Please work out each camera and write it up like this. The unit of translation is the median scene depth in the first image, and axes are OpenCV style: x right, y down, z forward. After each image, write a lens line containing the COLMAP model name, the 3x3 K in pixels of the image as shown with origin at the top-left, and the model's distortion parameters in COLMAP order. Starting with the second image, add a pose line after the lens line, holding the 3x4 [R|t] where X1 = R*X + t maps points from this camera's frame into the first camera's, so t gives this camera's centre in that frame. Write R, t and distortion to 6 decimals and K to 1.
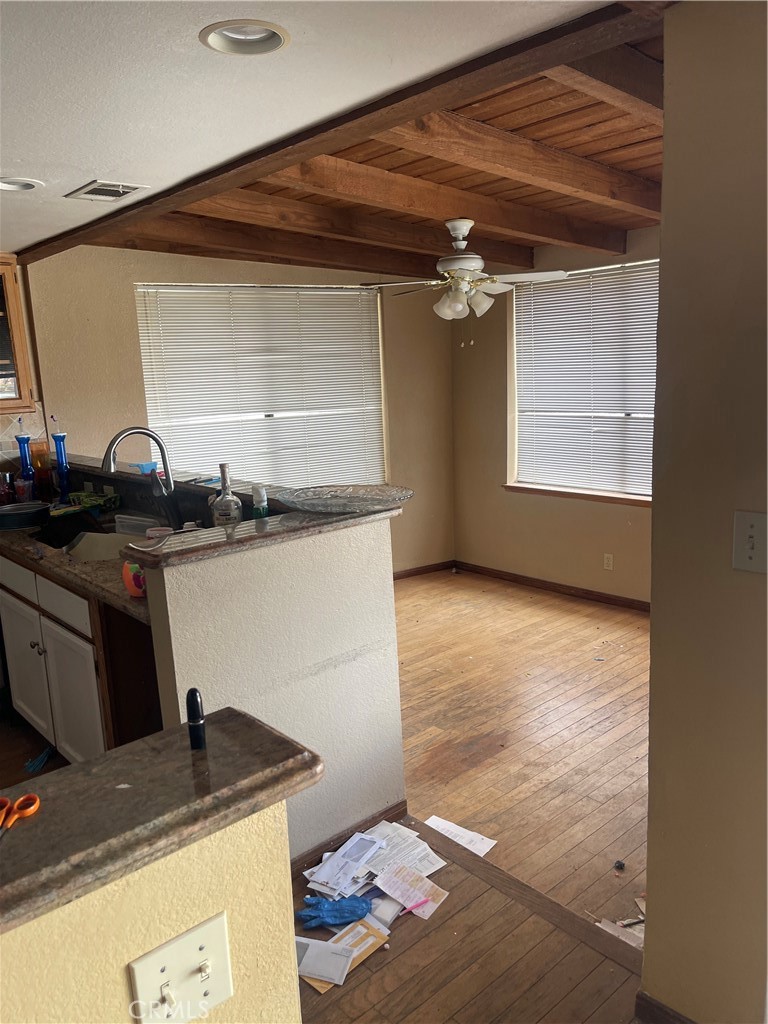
lens RADIAL K [[779.7, 0, 380.5], [0, 779.7, 520.8], [0, 0, 1]] dist [0.064457, -0.084425]
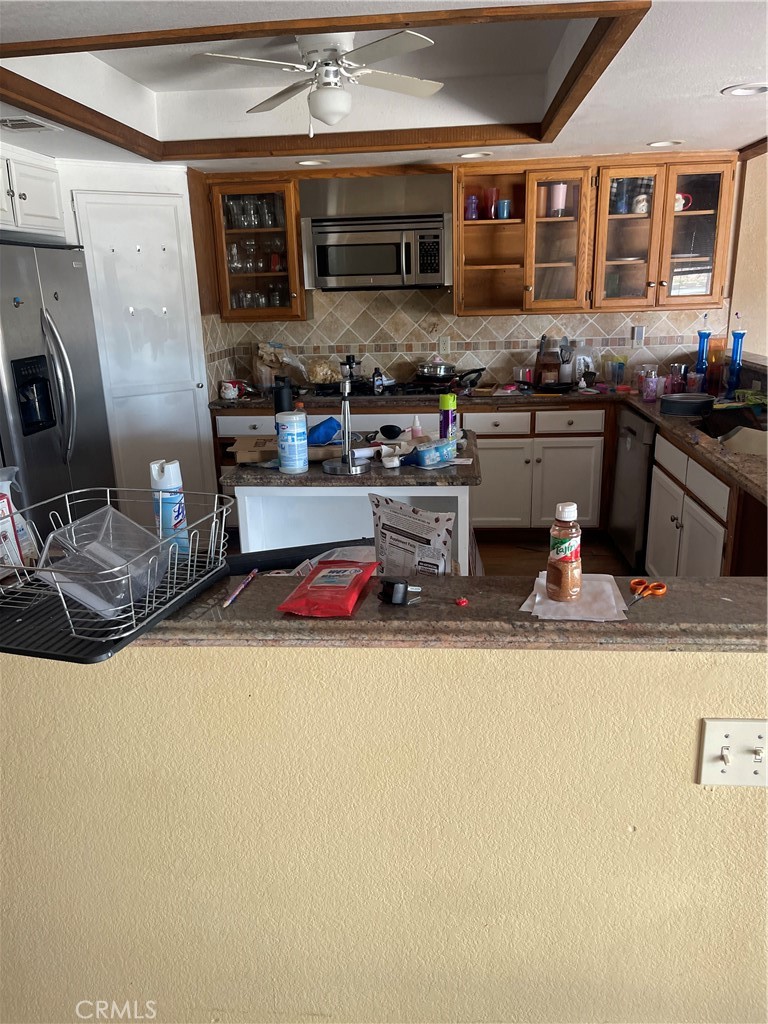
lens RADIAL K [[779.7, 0, 380.5], [0, 779.7, 520.8], [0, 0, 1]] dist [0.064457, -0.084425]
pose [[0.692400, 0.233098, -0.682823, 0.042458], [-0.145595, 0.972047, 0.184194, 0.013500], [0.706671, -0.028120, 0.706983, -0.102747]]
